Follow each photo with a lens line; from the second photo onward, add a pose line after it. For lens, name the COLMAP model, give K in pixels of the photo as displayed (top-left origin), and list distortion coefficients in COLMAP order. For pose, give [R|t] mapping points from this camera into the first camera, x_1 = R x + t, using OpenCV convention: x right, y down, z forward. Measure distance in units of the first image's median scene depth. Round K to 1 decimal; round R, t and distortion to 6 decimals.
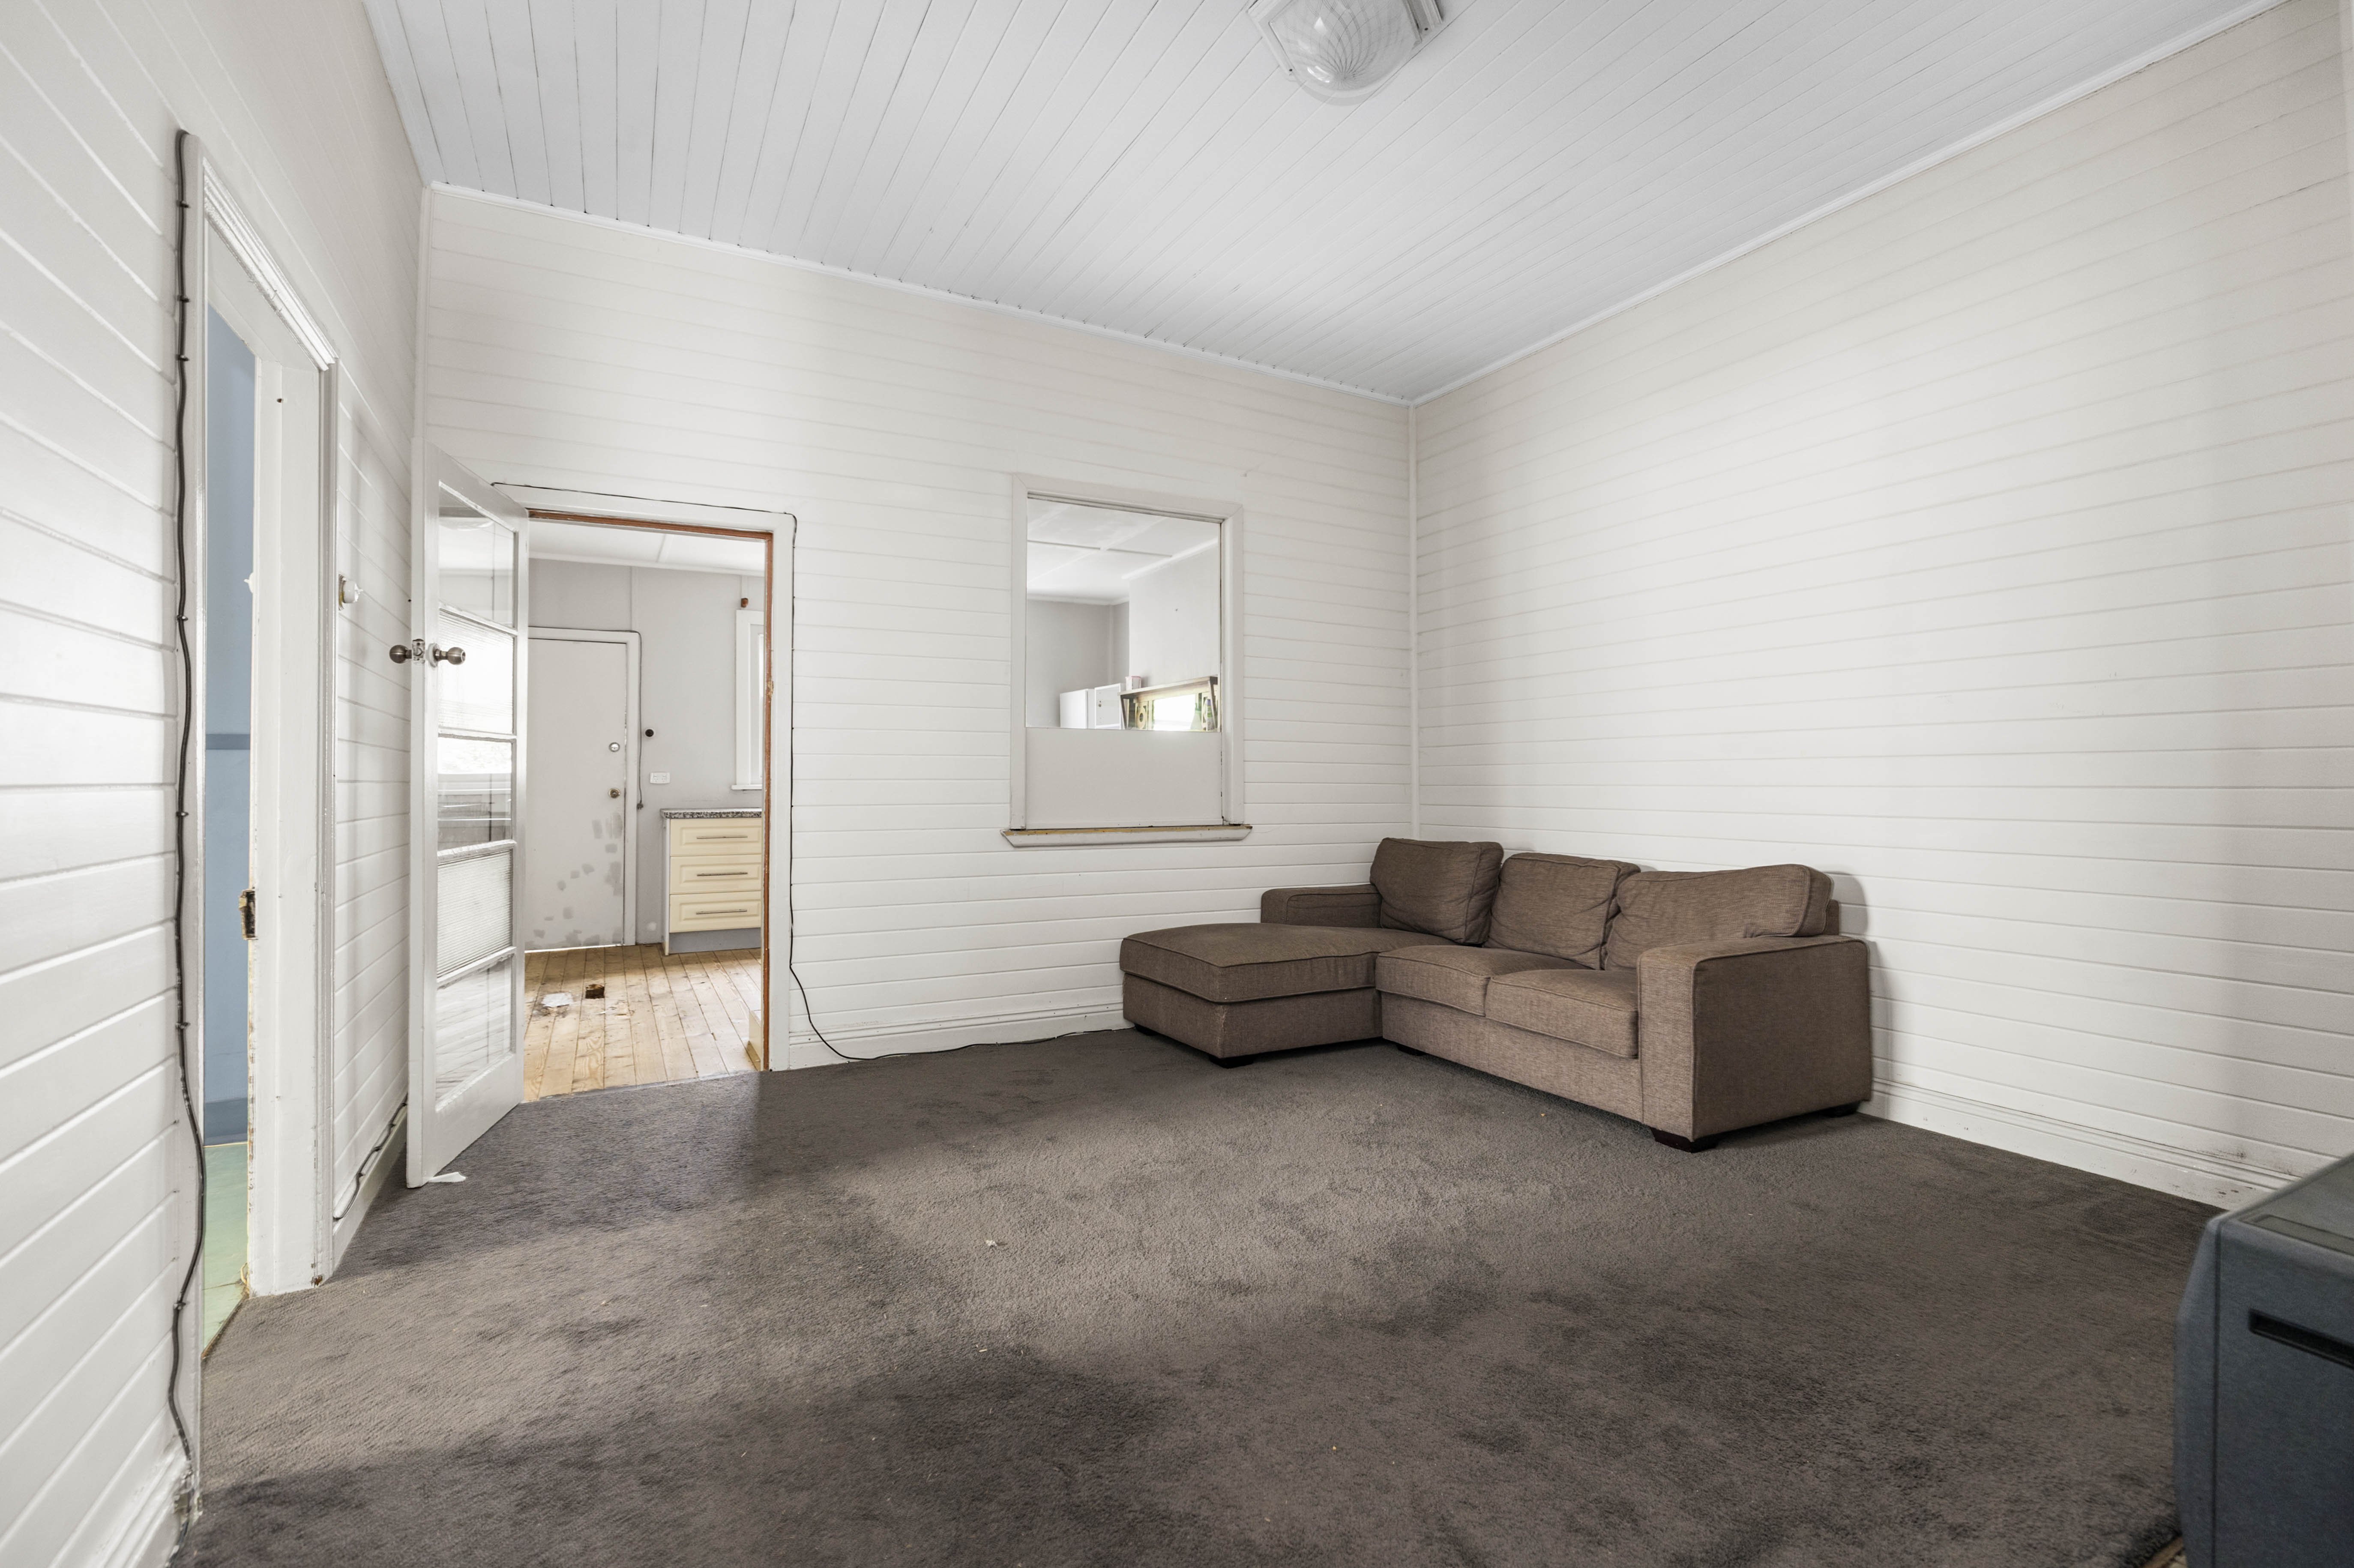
lens RADIAL K [[1070.8, 0, 1179.3], [0, 1070.8, 777.7], [0, 0, 1]] dist [-0.003770, -0.000263]
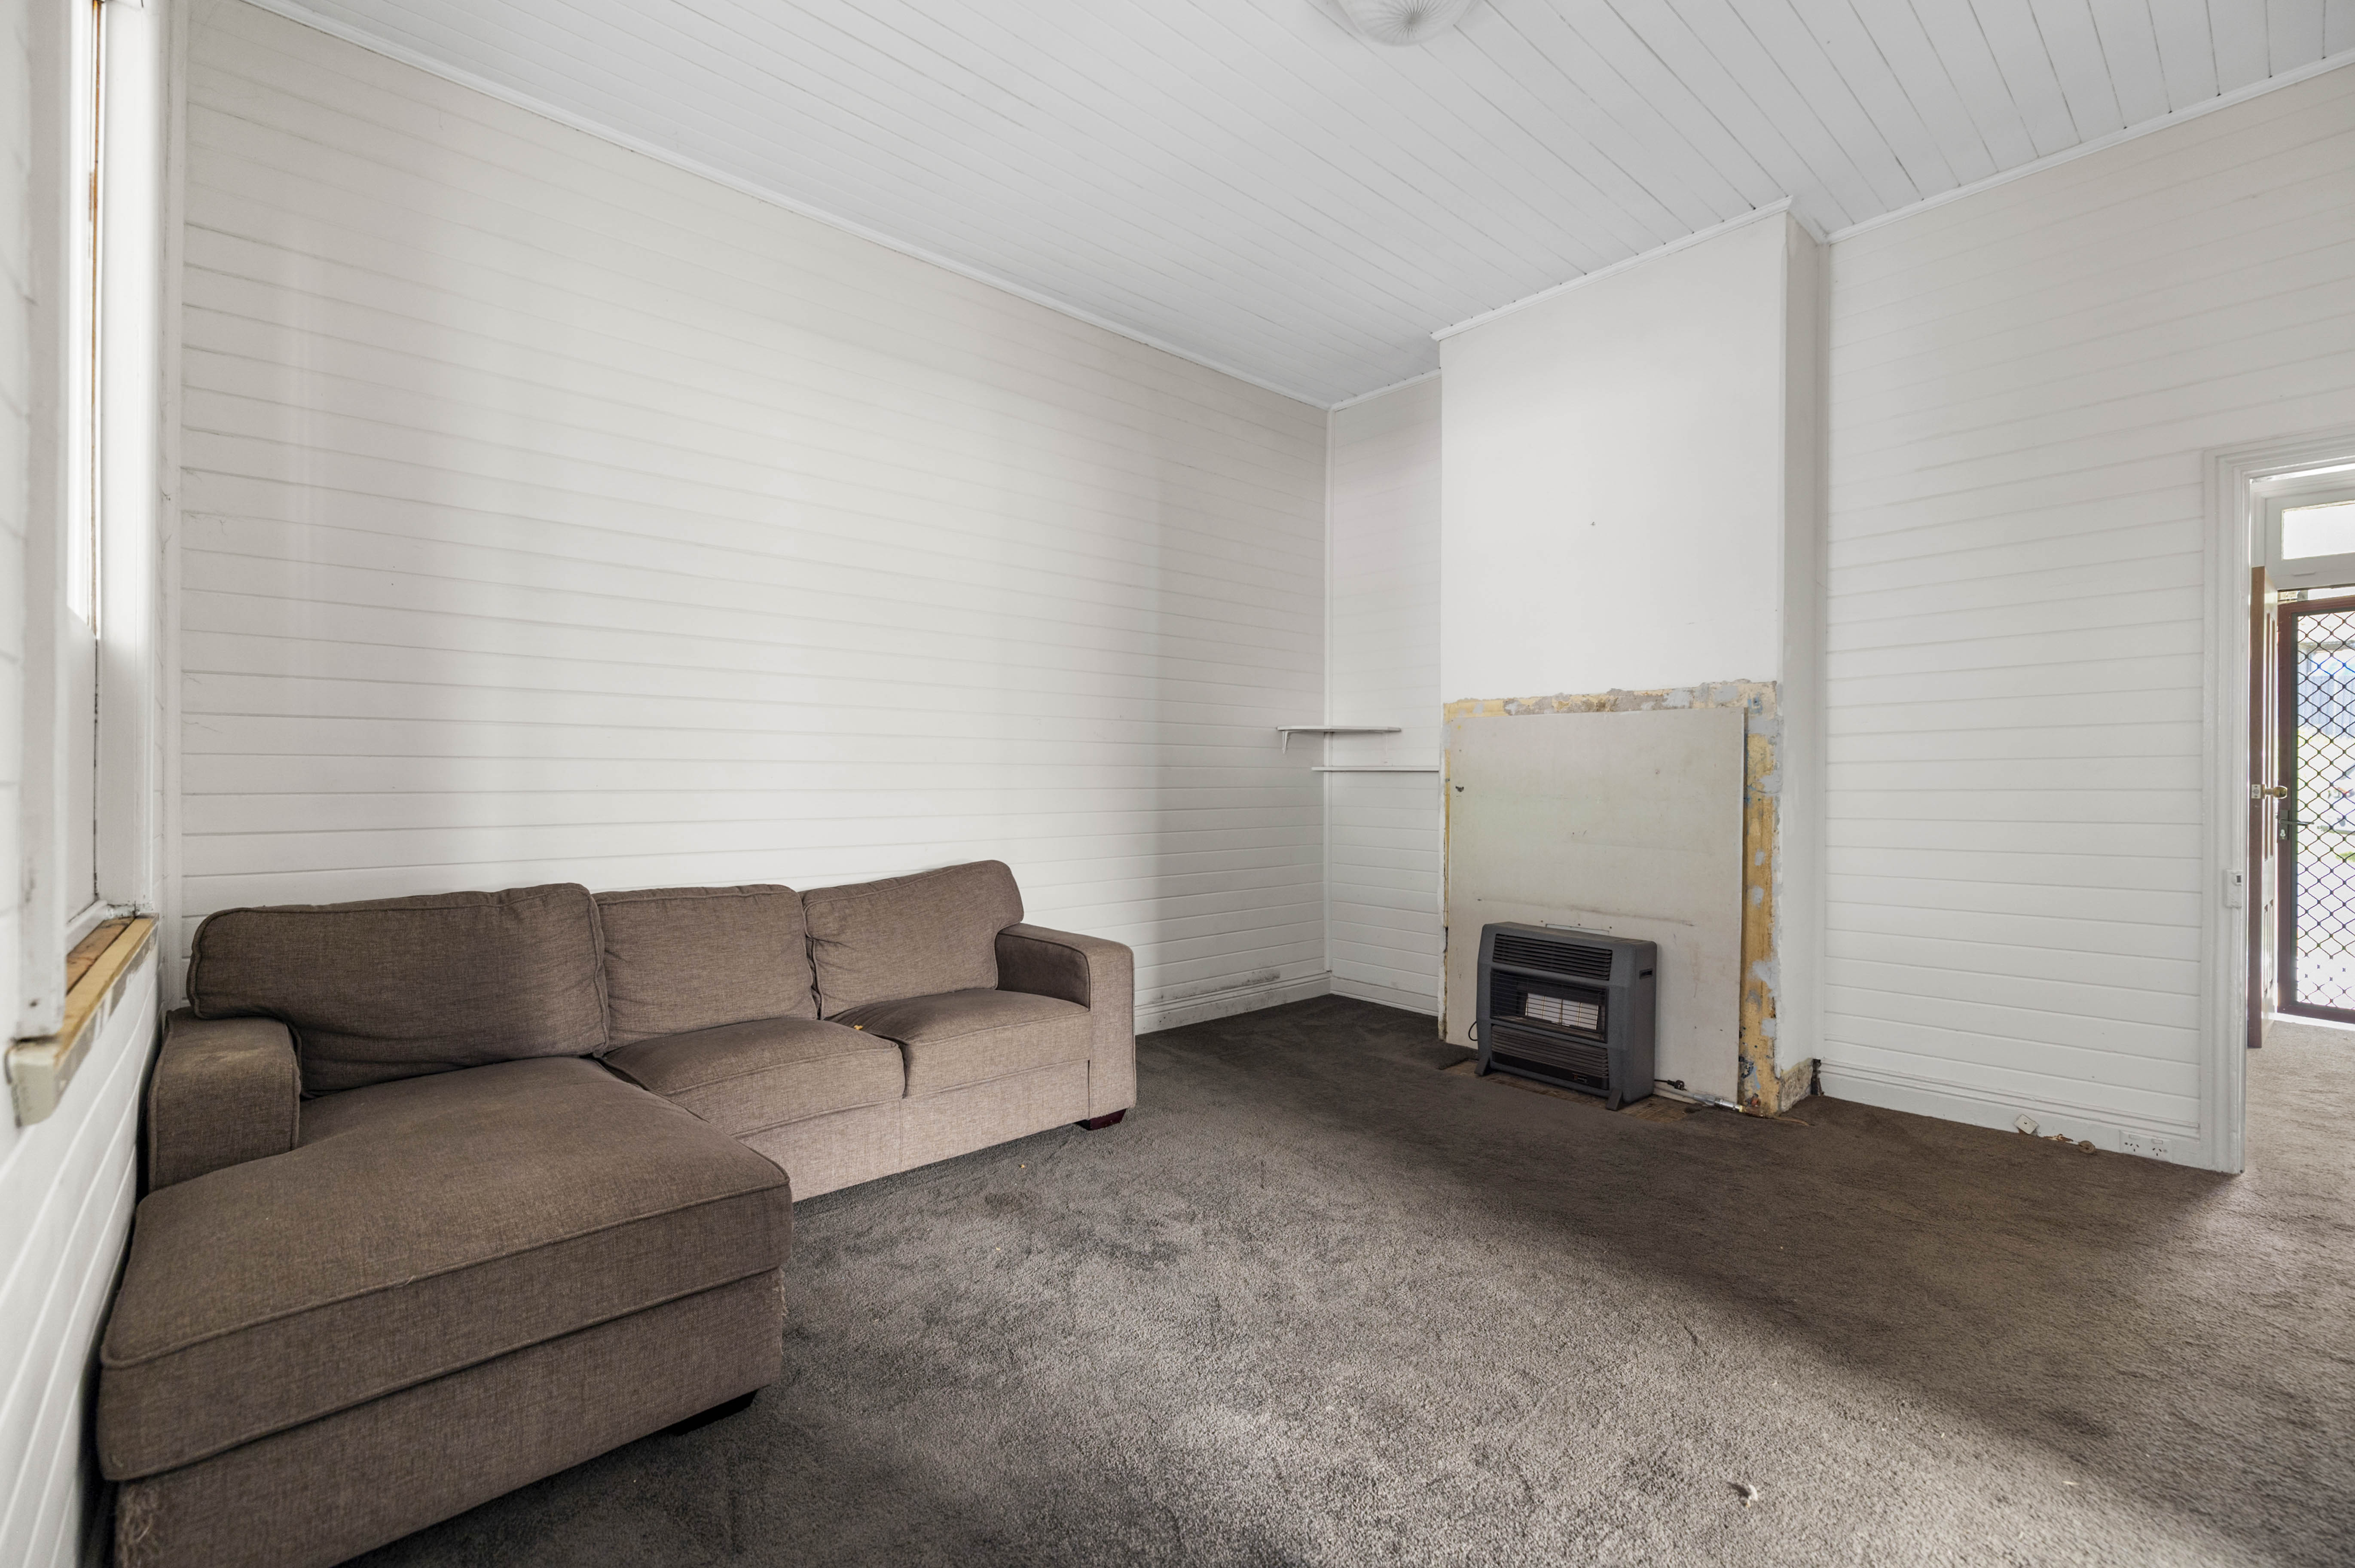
lens RADIAL K [[1016.4, 0, 1184.7], [0, 1016.4, 779.0], [0, 0, 1]] dist [0.003504, -0.000173]
pose [[-0.248586, -0.001373, 0.968609, -0.633641], [-0.006953, 0.999976, -0.000367, -0.004256], [-0.968585, -0.006826, -0.248590, 1.361706]]
